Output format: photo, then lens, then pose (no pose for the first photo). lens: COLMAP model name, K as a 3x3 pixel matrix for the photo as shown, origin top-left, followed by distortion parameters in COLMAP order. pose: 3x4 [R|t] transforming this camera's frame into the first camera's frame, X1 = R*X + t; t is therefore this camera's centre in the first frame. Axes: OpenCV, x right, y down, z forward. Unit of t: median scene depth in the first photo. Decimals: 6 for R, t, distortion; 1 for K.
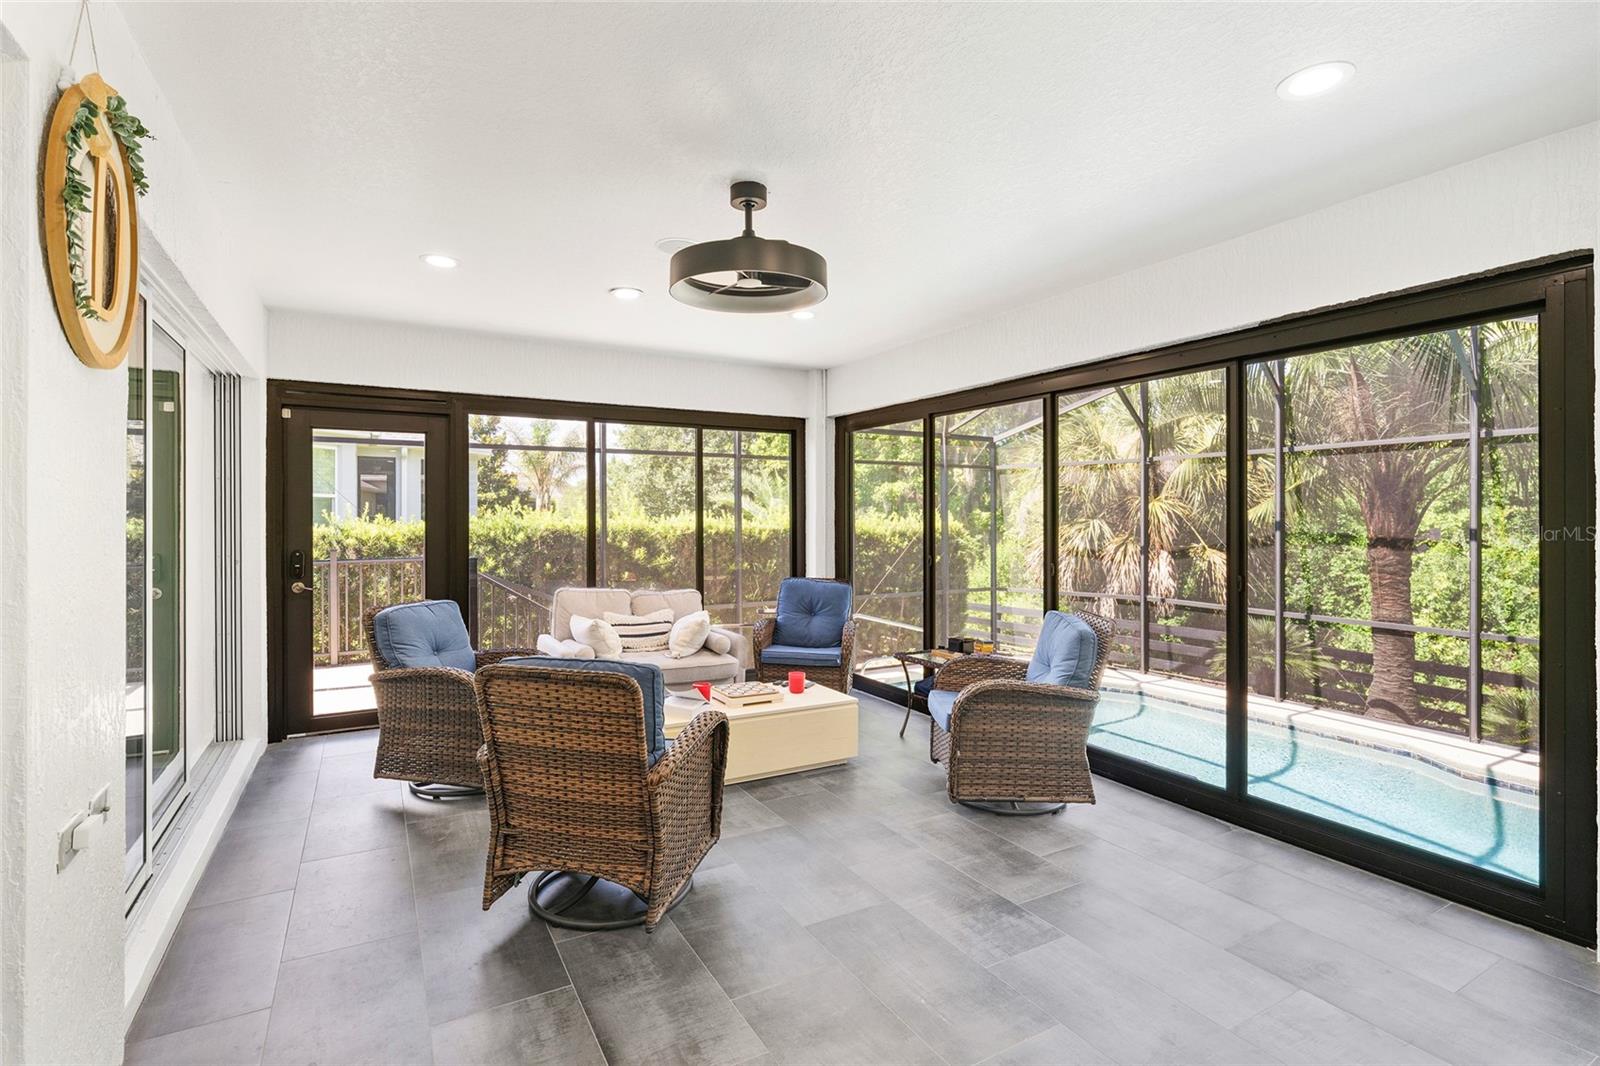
lens RADIAL K [[749.6, 0, 796.2], [0, 749.6, 517.2], [0, 0, 1]] dist [-0.002467, 0.000196]
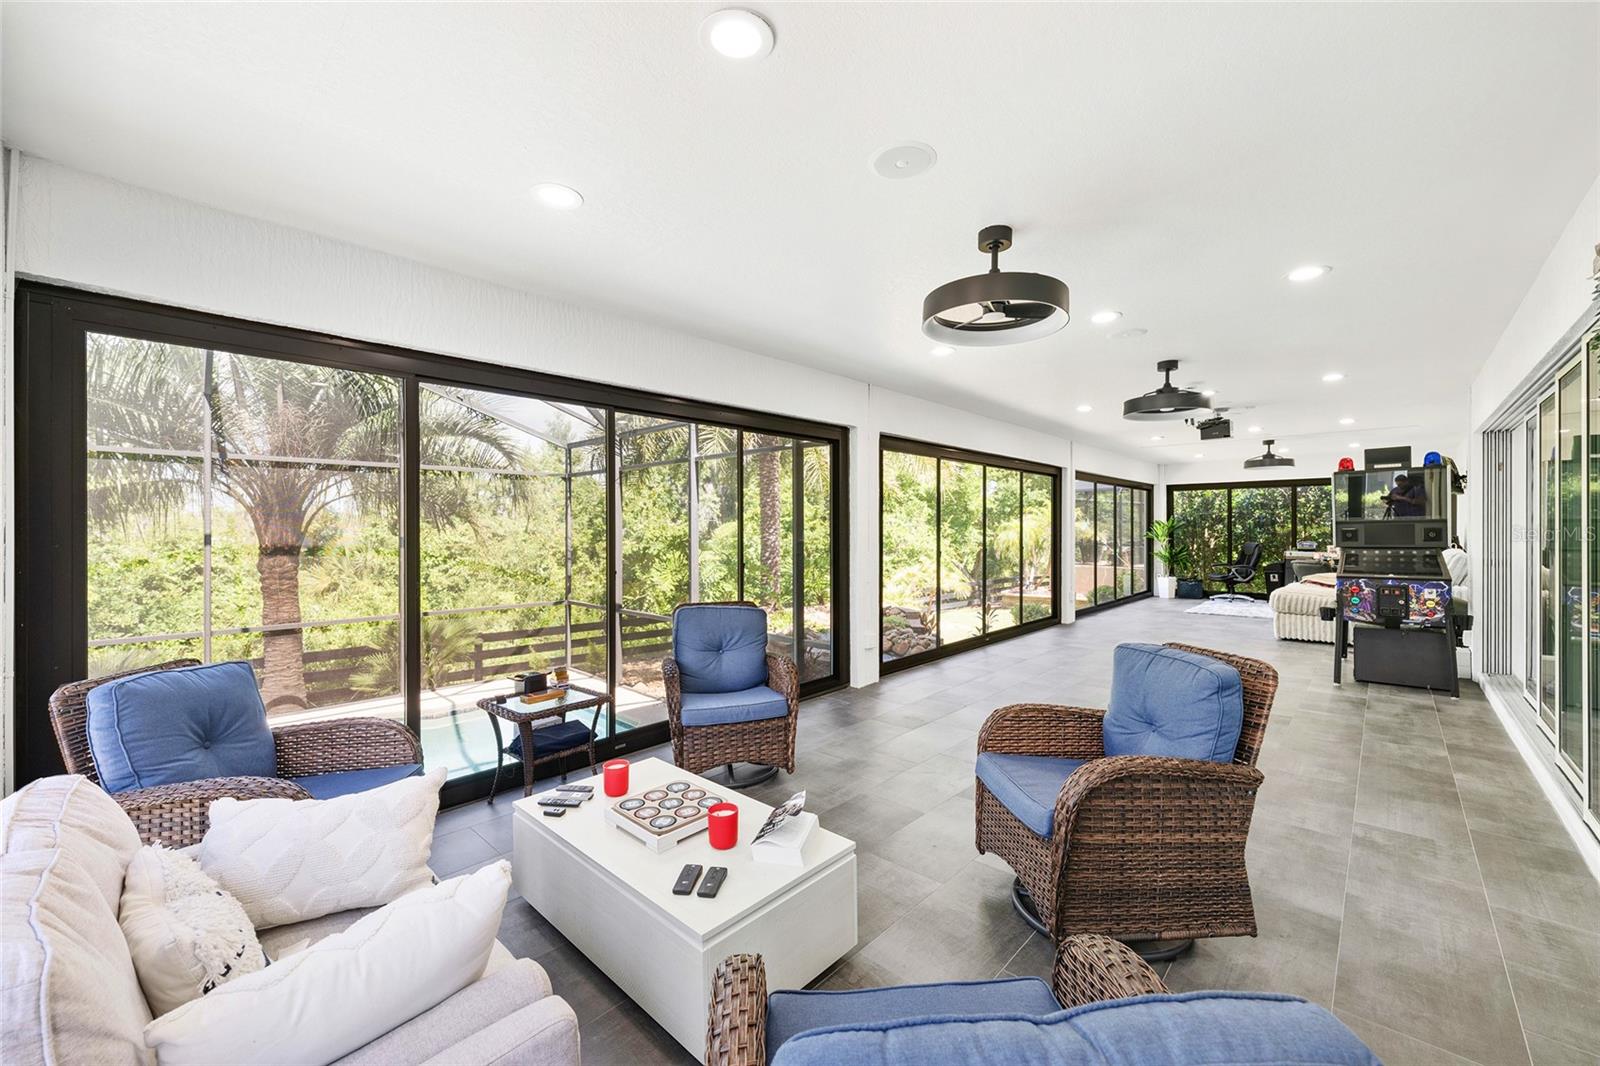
lens RADIAL K [[642.2, 0, 774.7], [0, 642.2, 520.7], [0, 0, 1]] dist [-0.002093, 0.000531]
pose [[-0.287824, 0.009642, 0.957635, -0.367616], [0.002905, 0.999954, -0.009195, 0.000575], [-0.957679, 0.000135, -0.287839, 0.676532]]
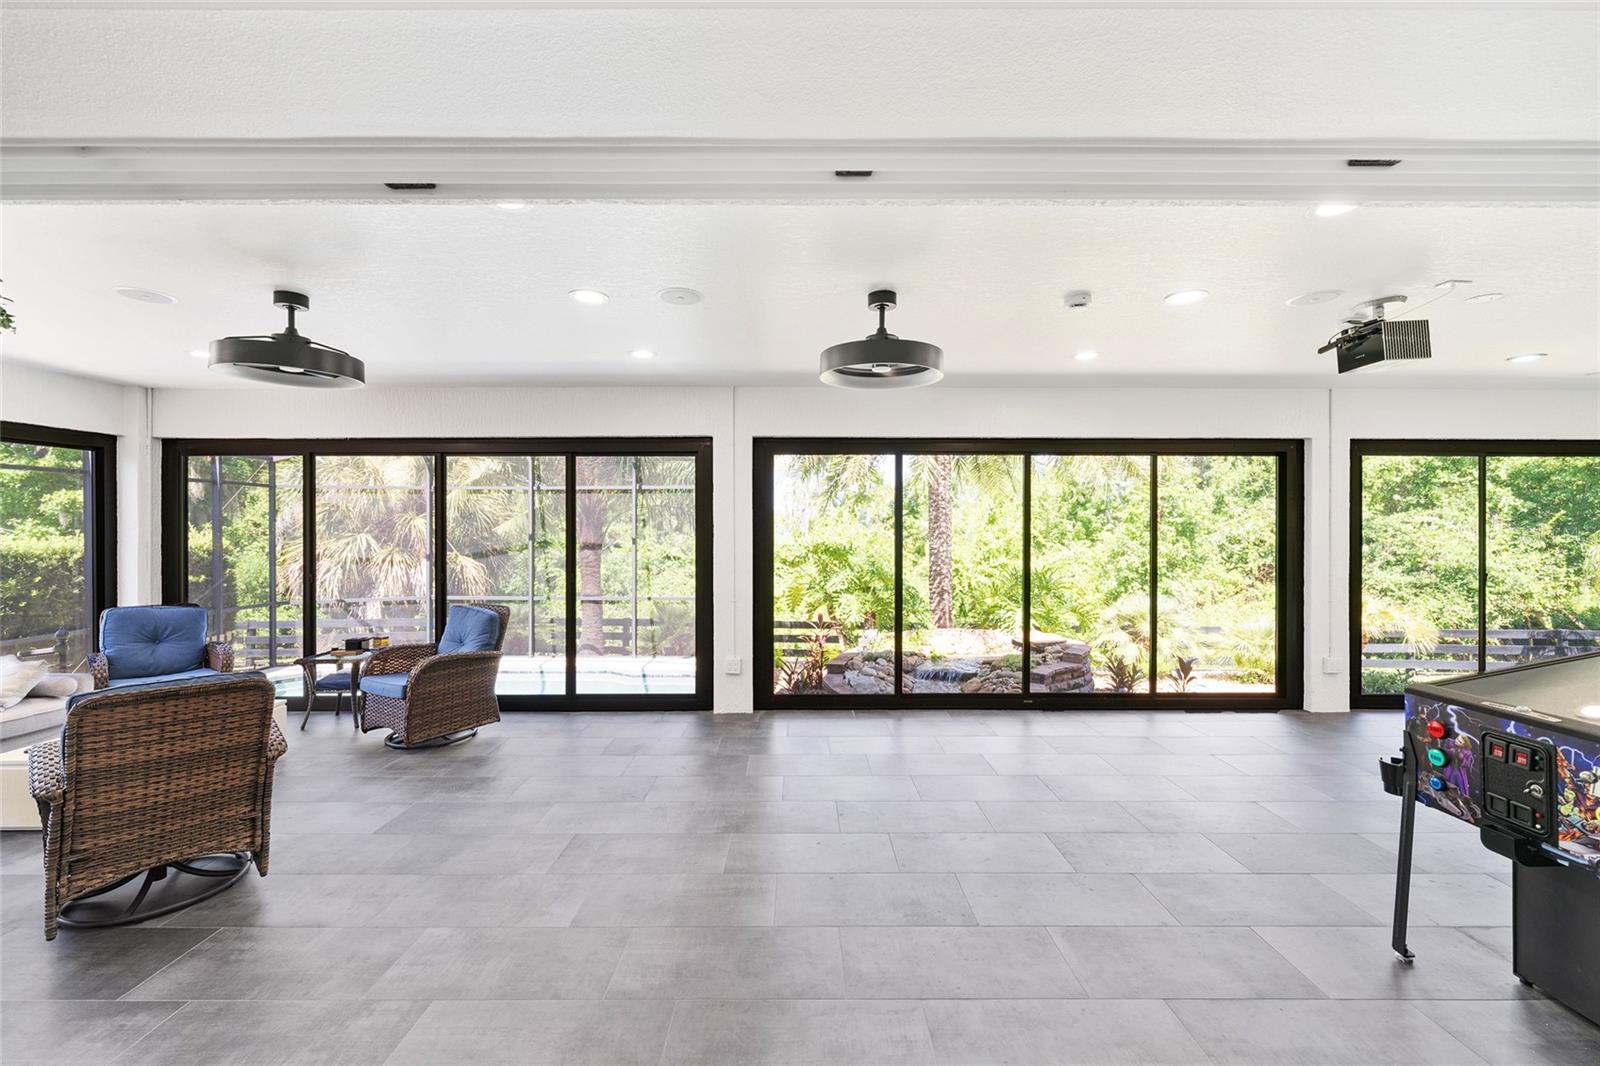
lens RADIAL K [[642.2, 0, 804.1], [0, 642.2, 522.8], [0, 0, 1]] dist [-0.002093, 0.000531]
pose [[0.496453, 0.002328, 0.868060, -0.235103], [0.001460, 0.999993, -0.003517, -0.018638], [-0.868062, 0.003013, 0.496446, -0.125712]]
